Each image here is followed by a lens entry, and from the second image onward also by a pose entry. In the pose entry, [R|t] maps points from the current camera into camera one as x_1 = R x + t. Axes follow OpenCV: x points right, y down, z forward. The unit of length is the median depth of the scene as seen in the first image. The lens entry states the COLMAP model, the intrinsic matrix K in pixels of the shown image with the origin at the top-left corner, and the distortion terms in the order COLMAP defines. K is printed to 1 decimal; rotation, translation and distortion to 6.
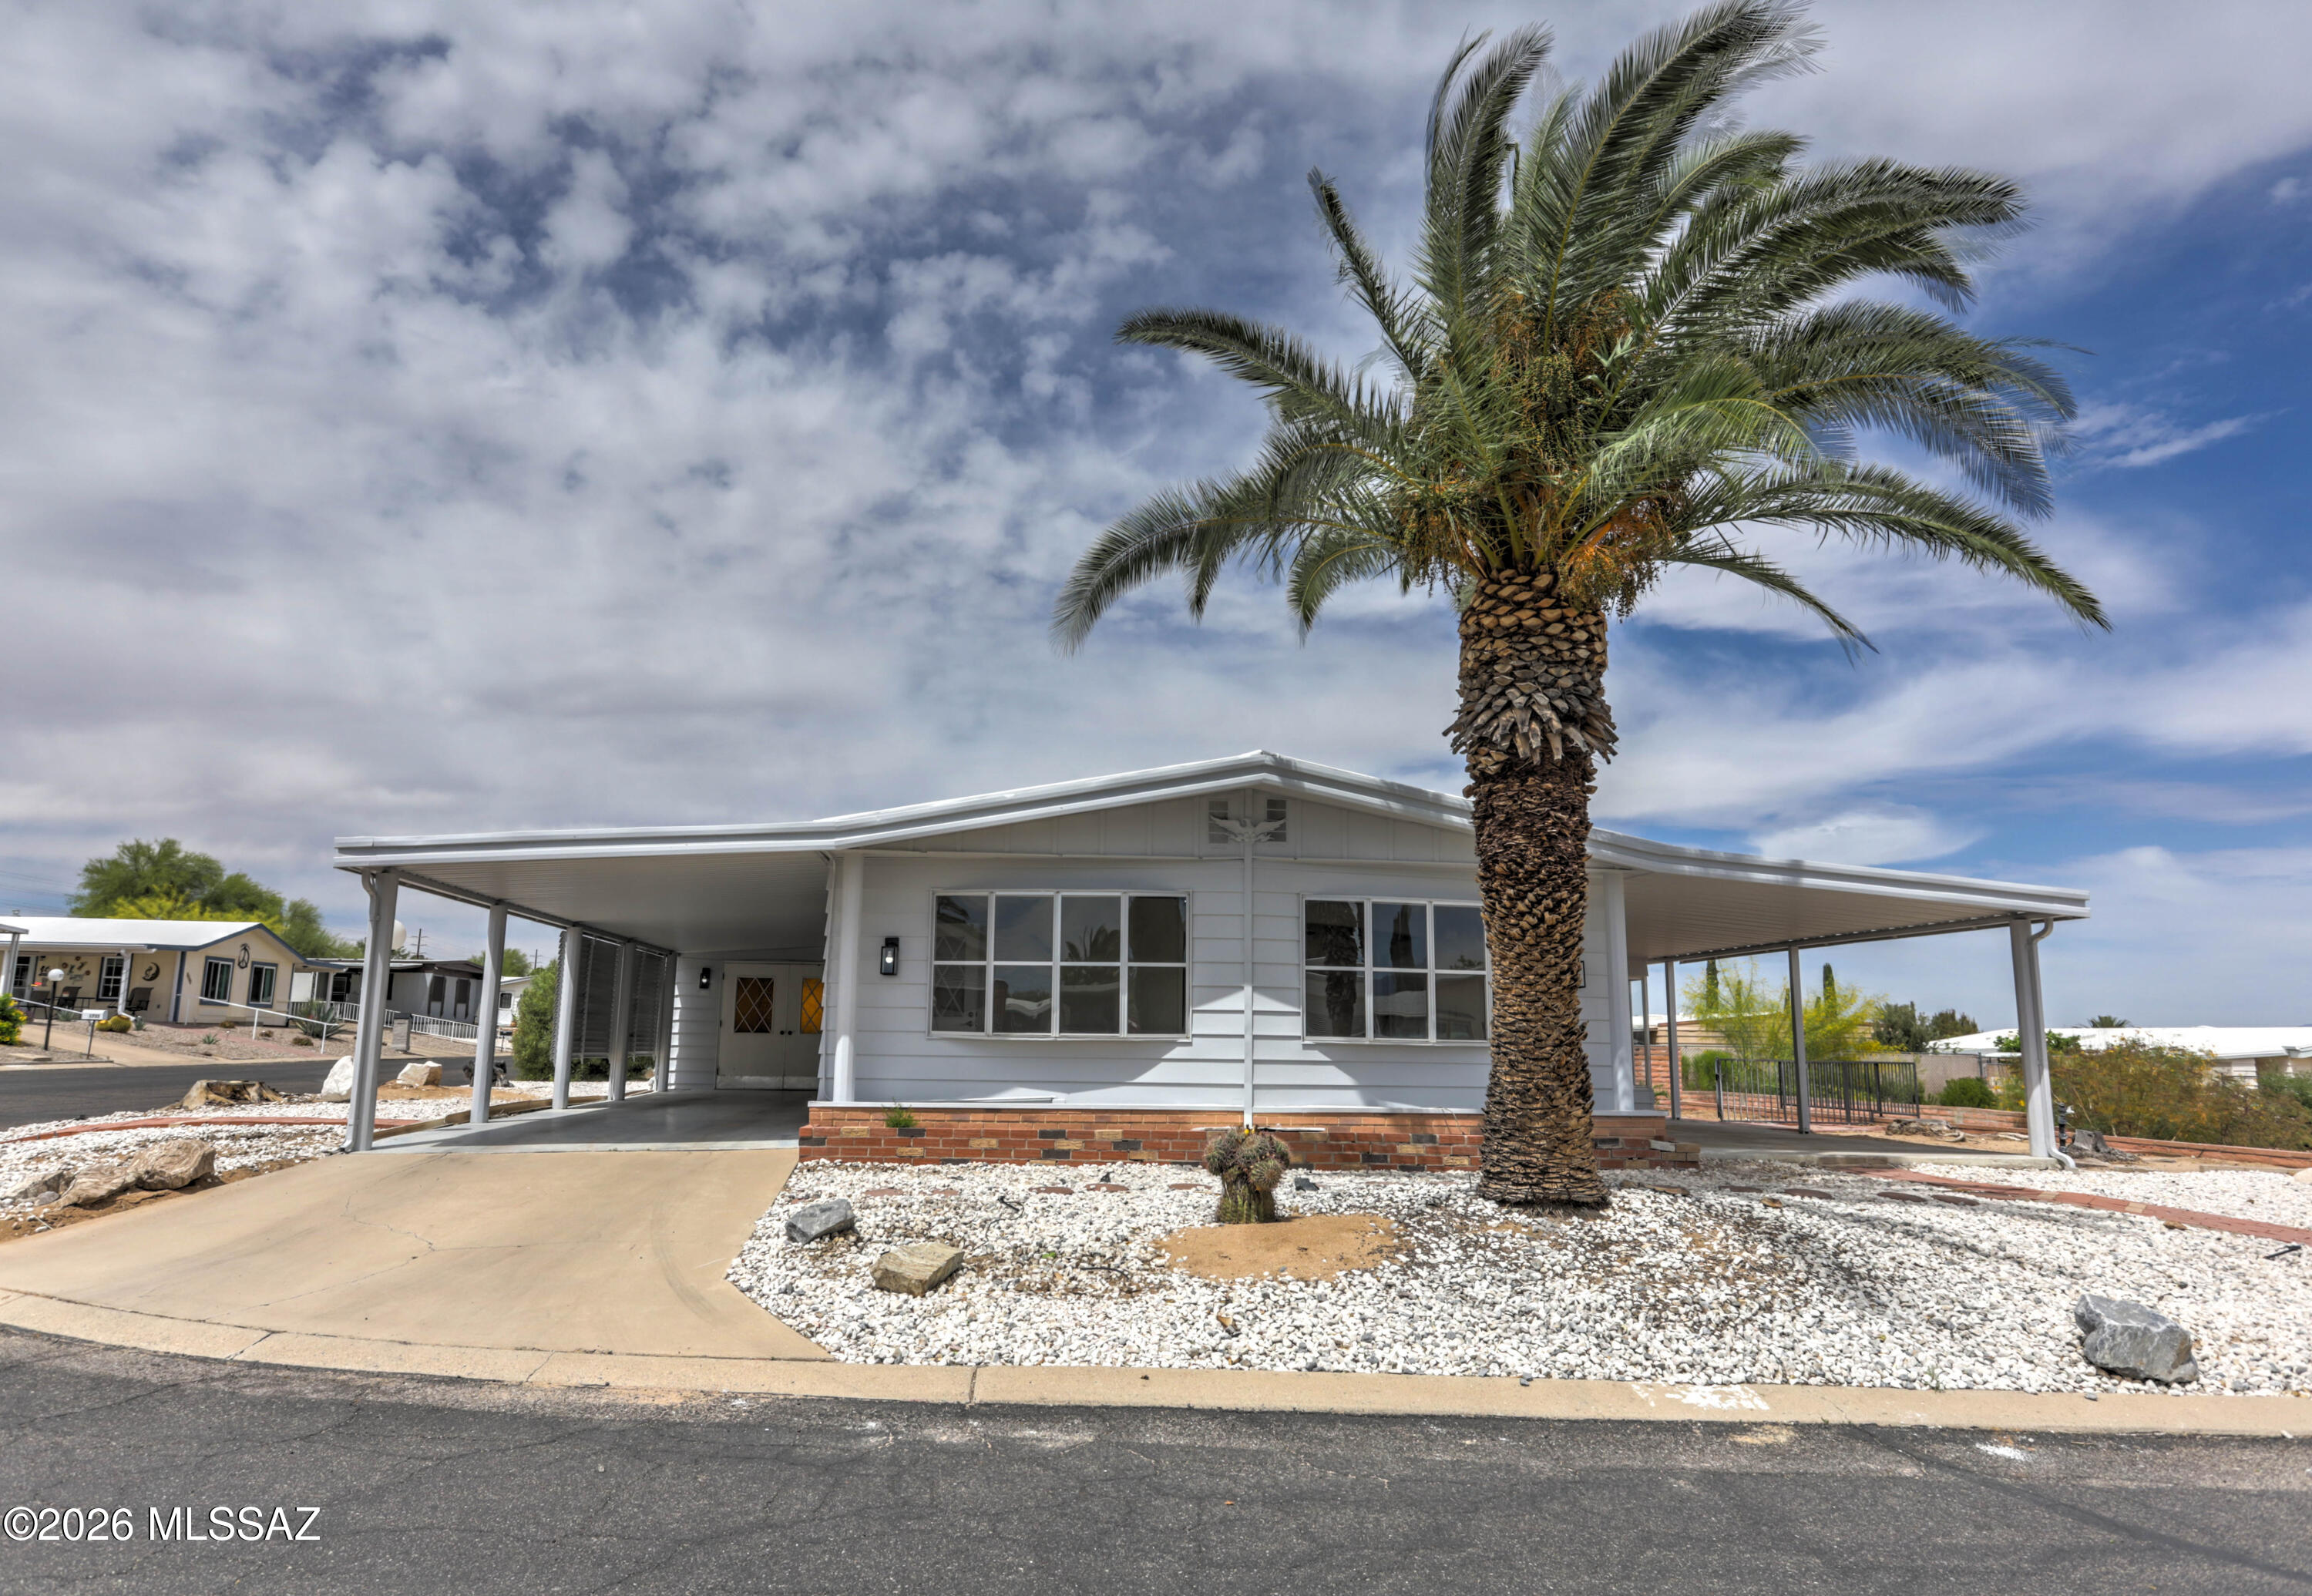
lens RADIAL K [[1540.3, 0, 1142.4], [0, 1540.3, 785.2], [0, 0, 1]] dist [0.001363, 0.004176]
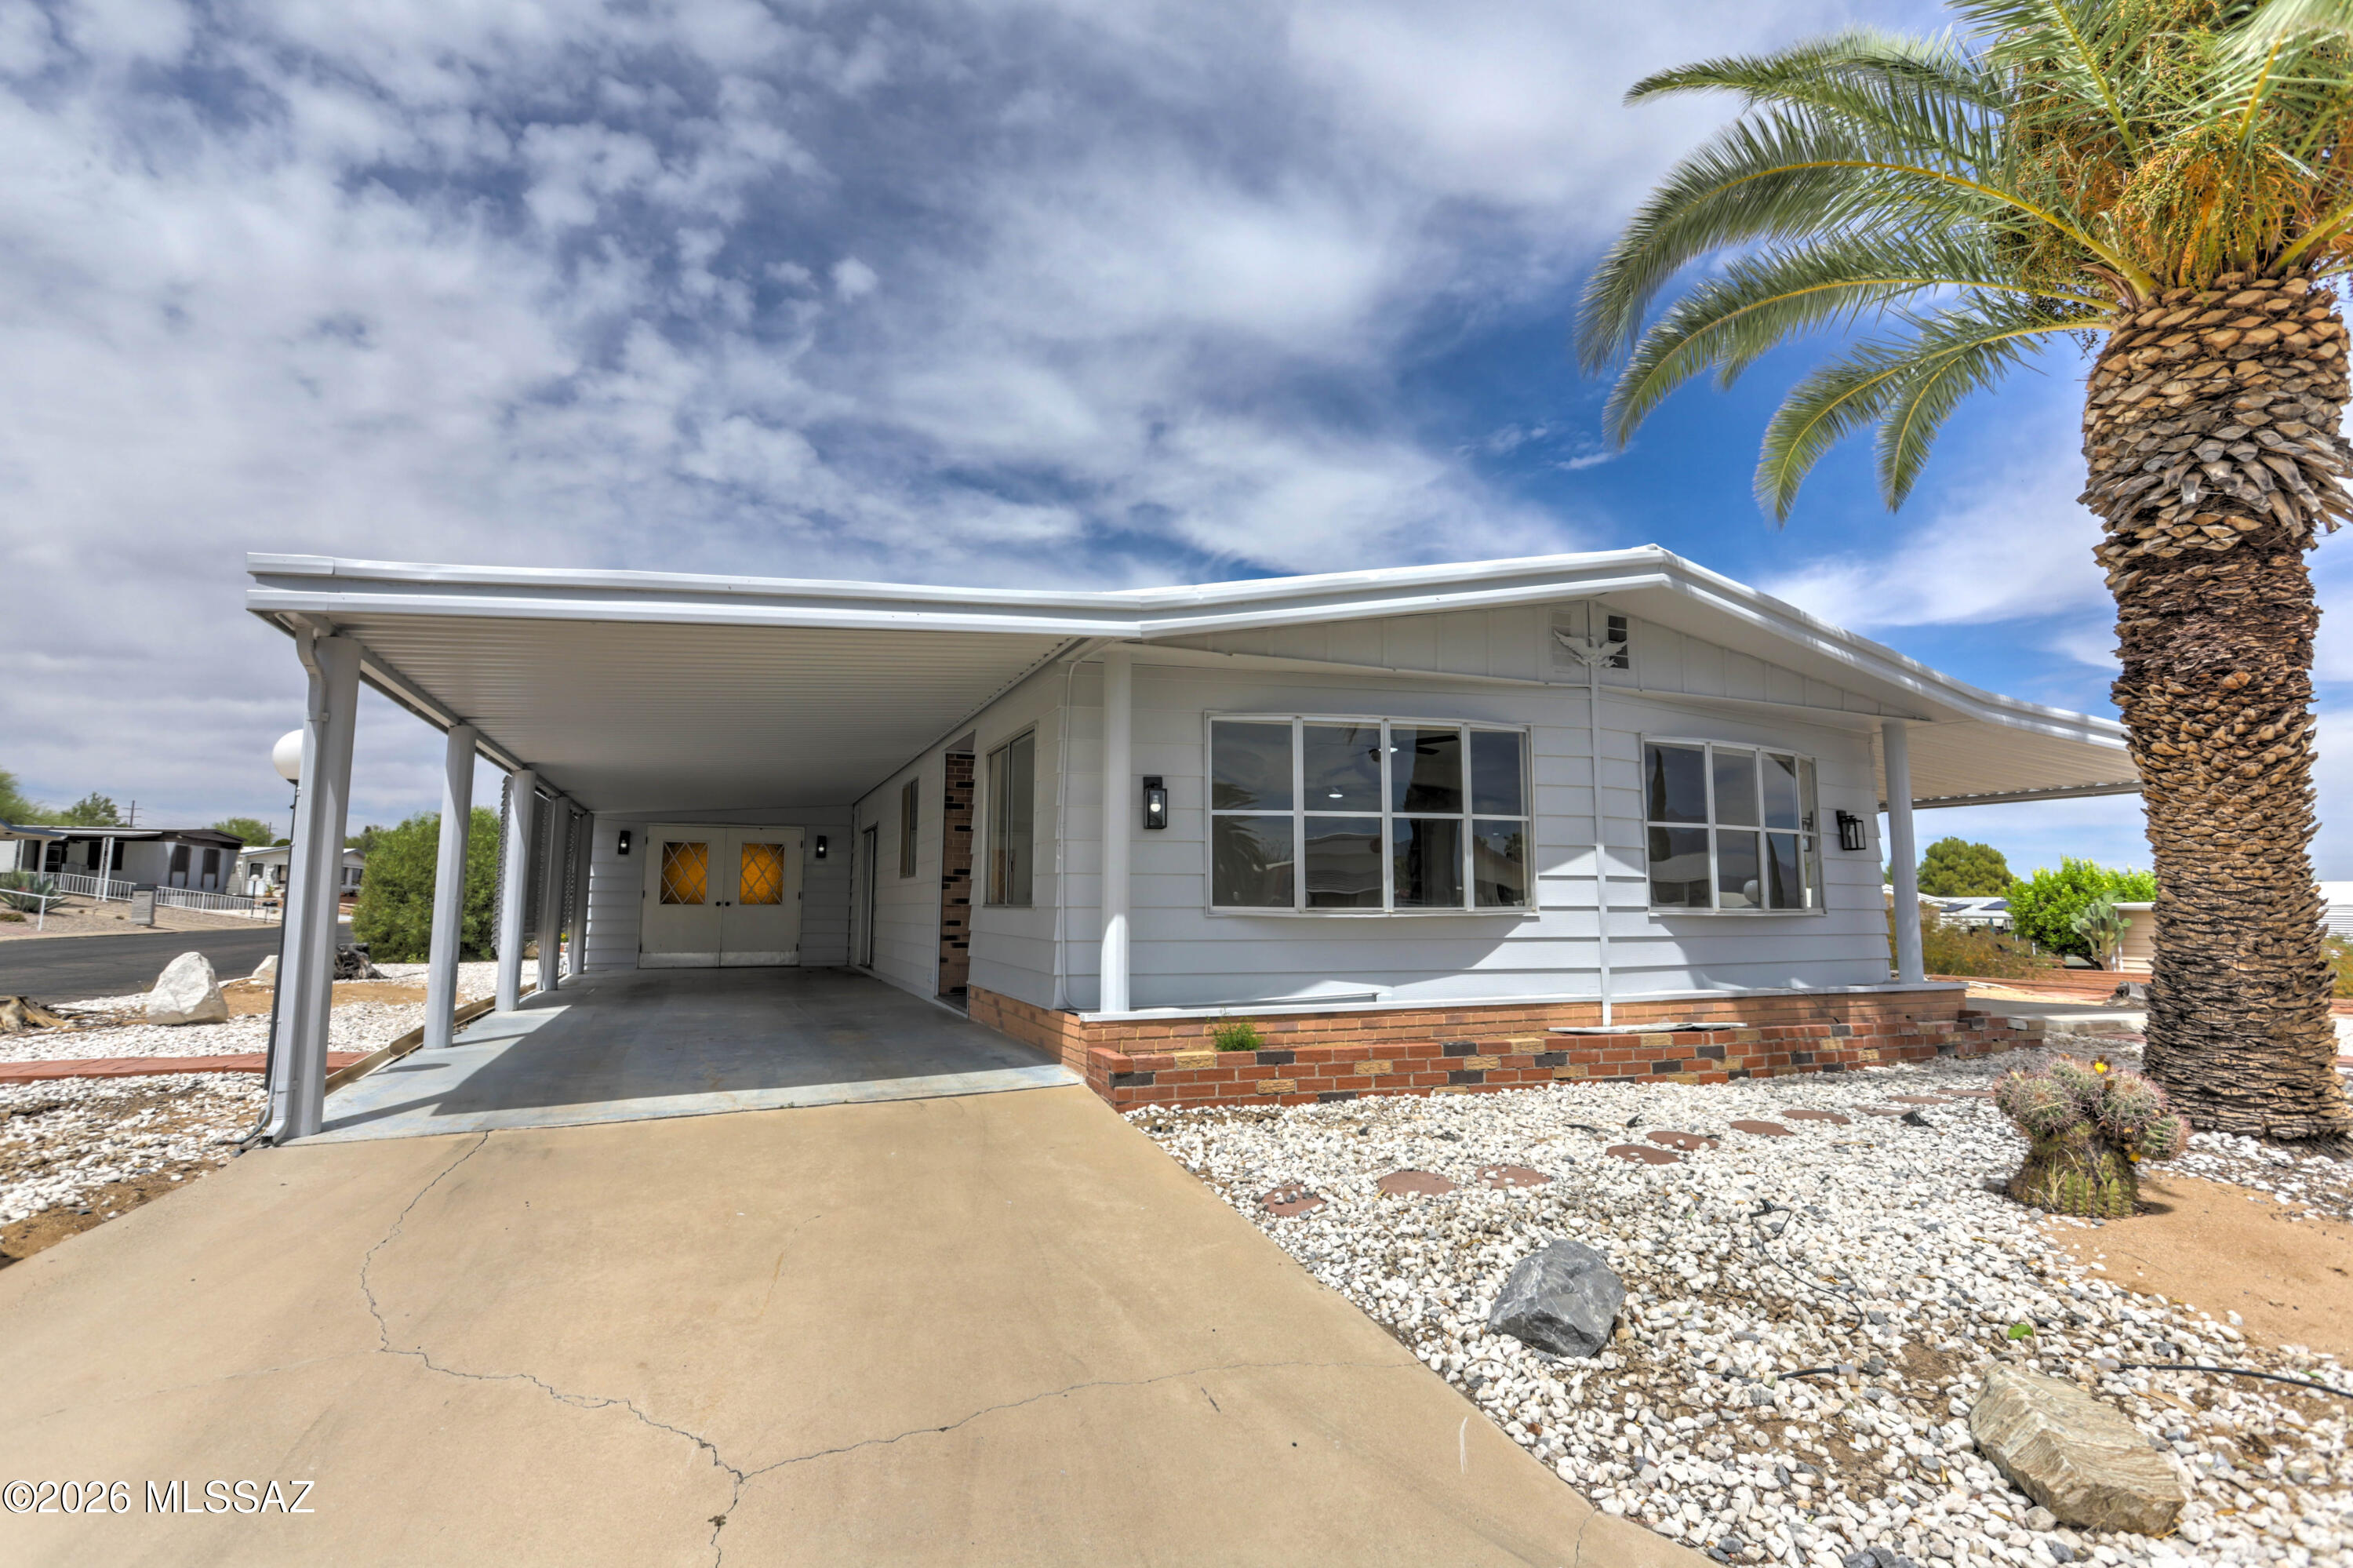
lens RADIAL K [[1171.4, 0, 1195.4], [0, 1171.4, 779.5], [0, 0, 1]] dist [0.000308, 0.001106]
pose [[0.952264, 0.021193, 0.304540, -0.316818], [-0.040004, 0.997648, 0.055664, 0.070895], [-0.302644, -0.065189, 0.950872, 0.490095]]
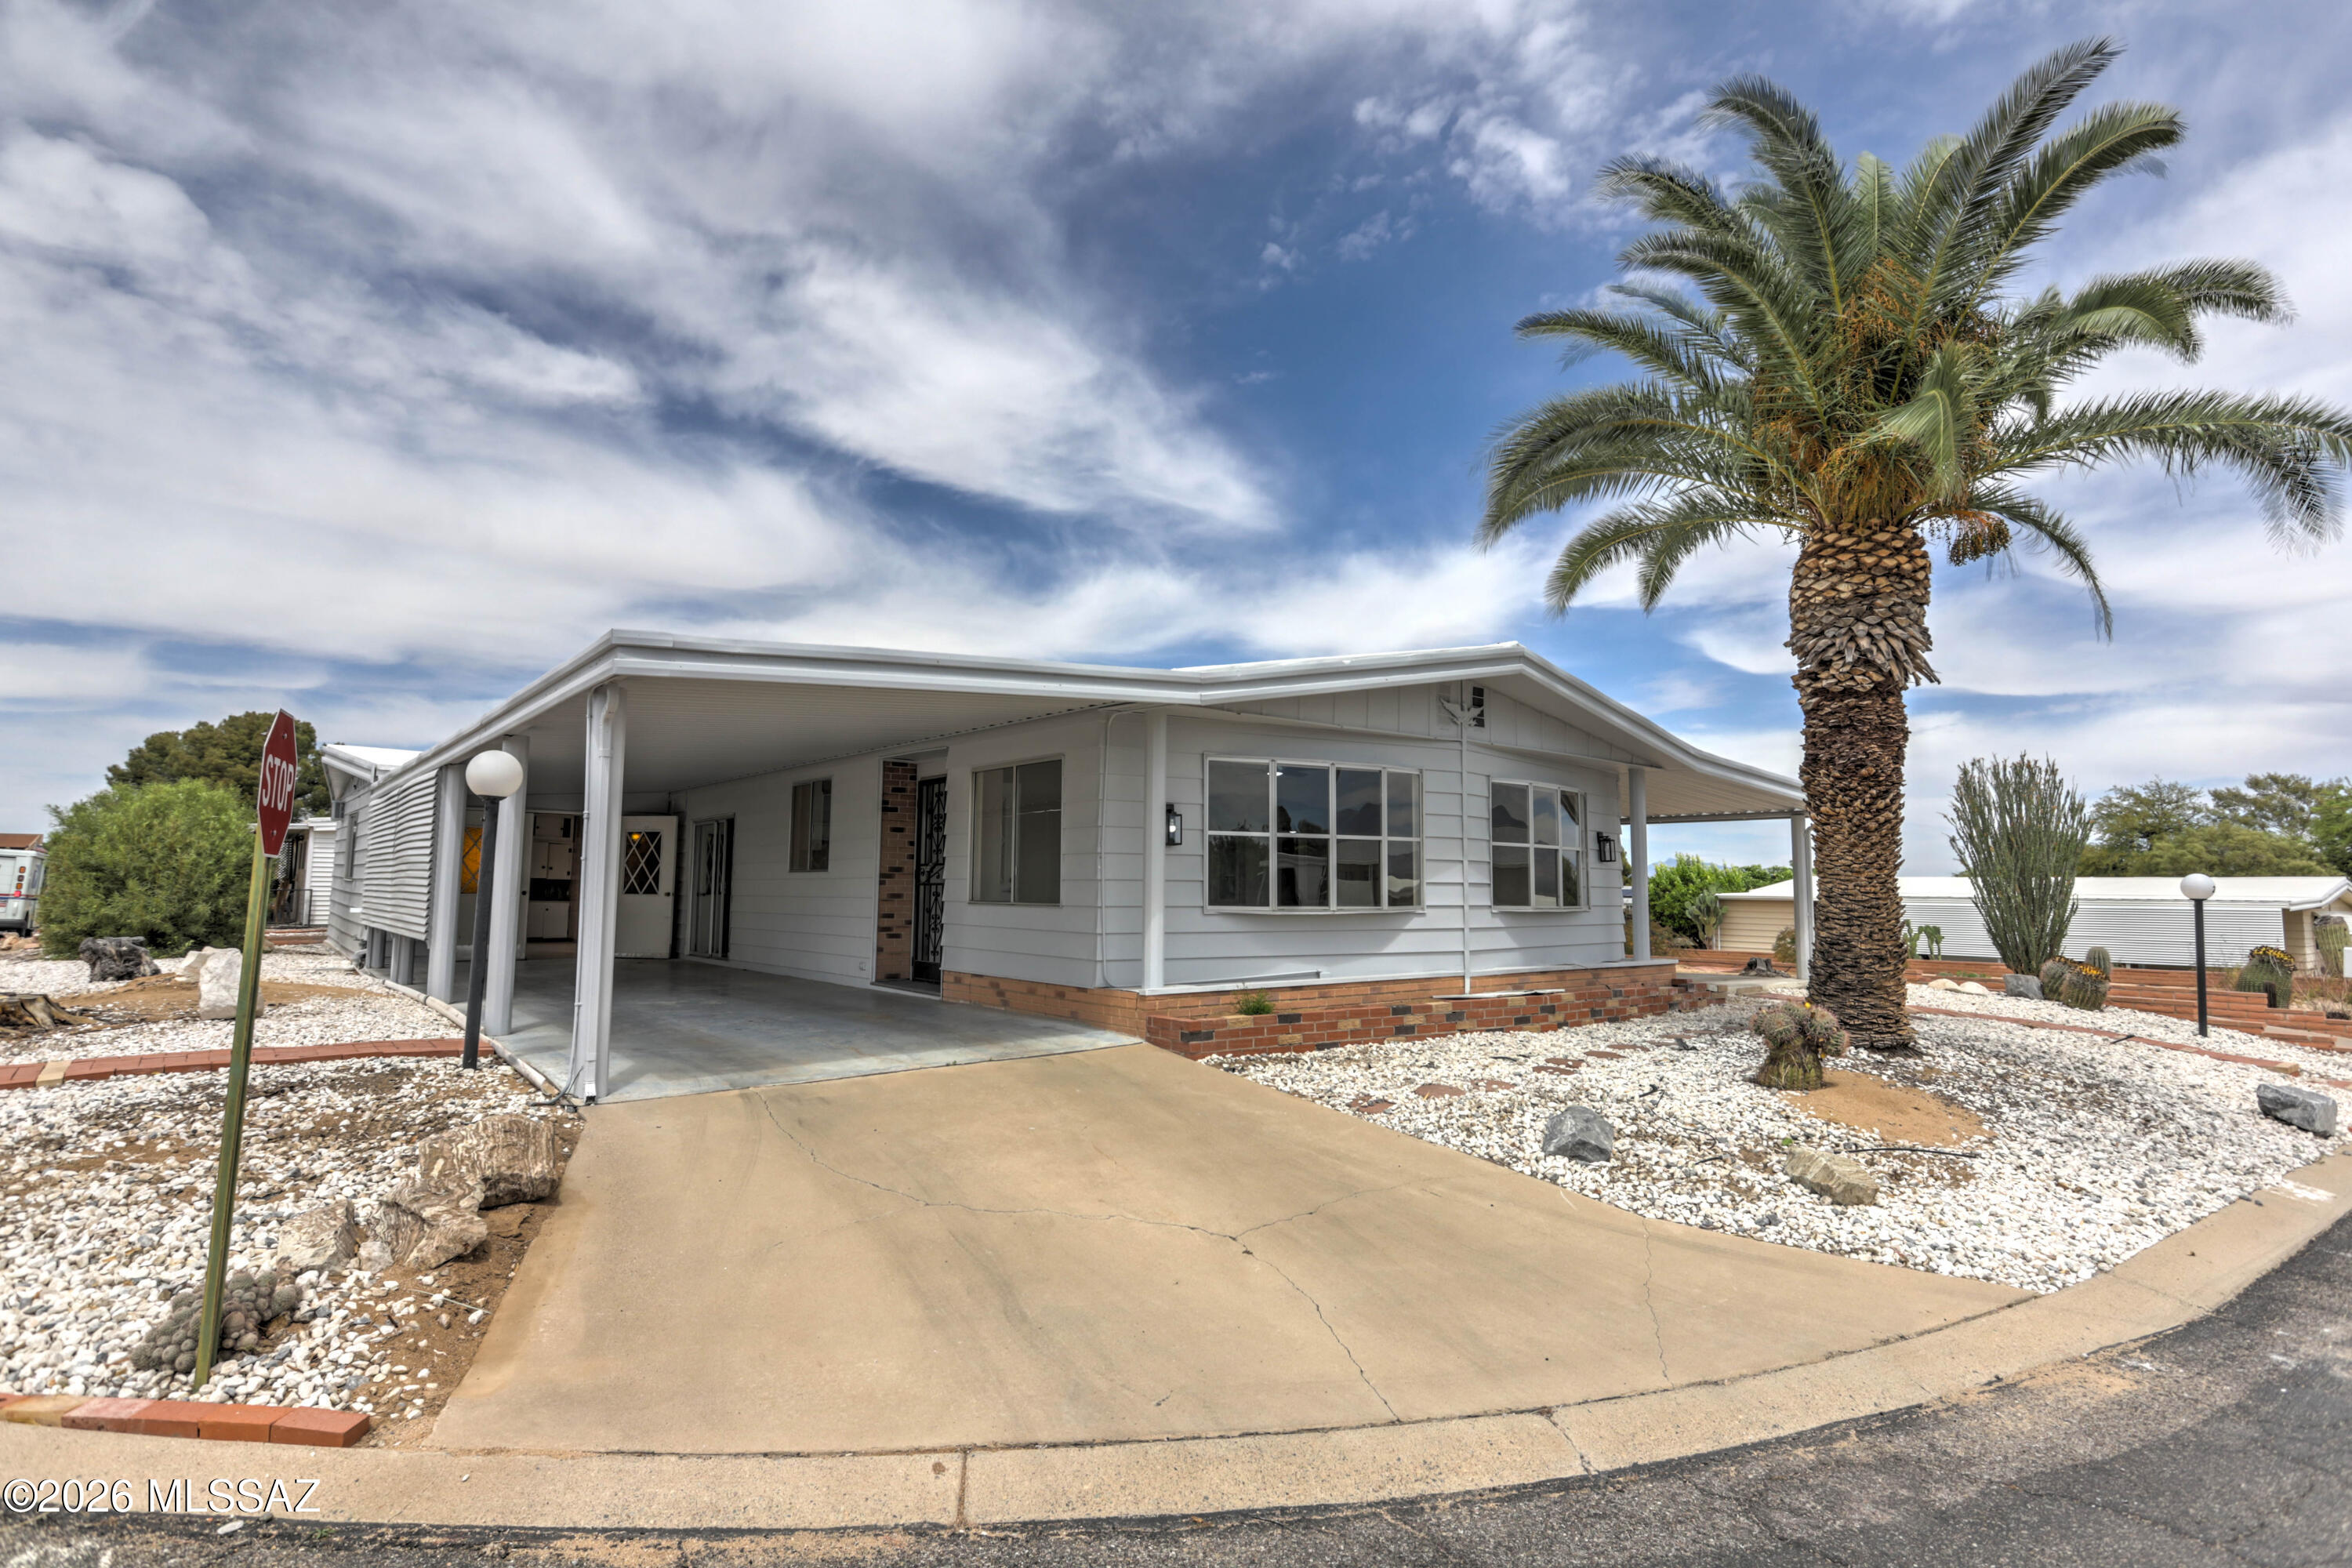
lens RADIAL K [[1262.0, 0, 1218.6], [0, 1262.0, 777.0], [0, 0, 1]] dist [0.000125, 0.001102]
pose [[0.815399, 0.043884, 0.577234, -0.581276], [-0.092712, 0.994151, 0.055385, 0.040177], [-0.571427, -0.098677, 0.814698, 0.389592]]
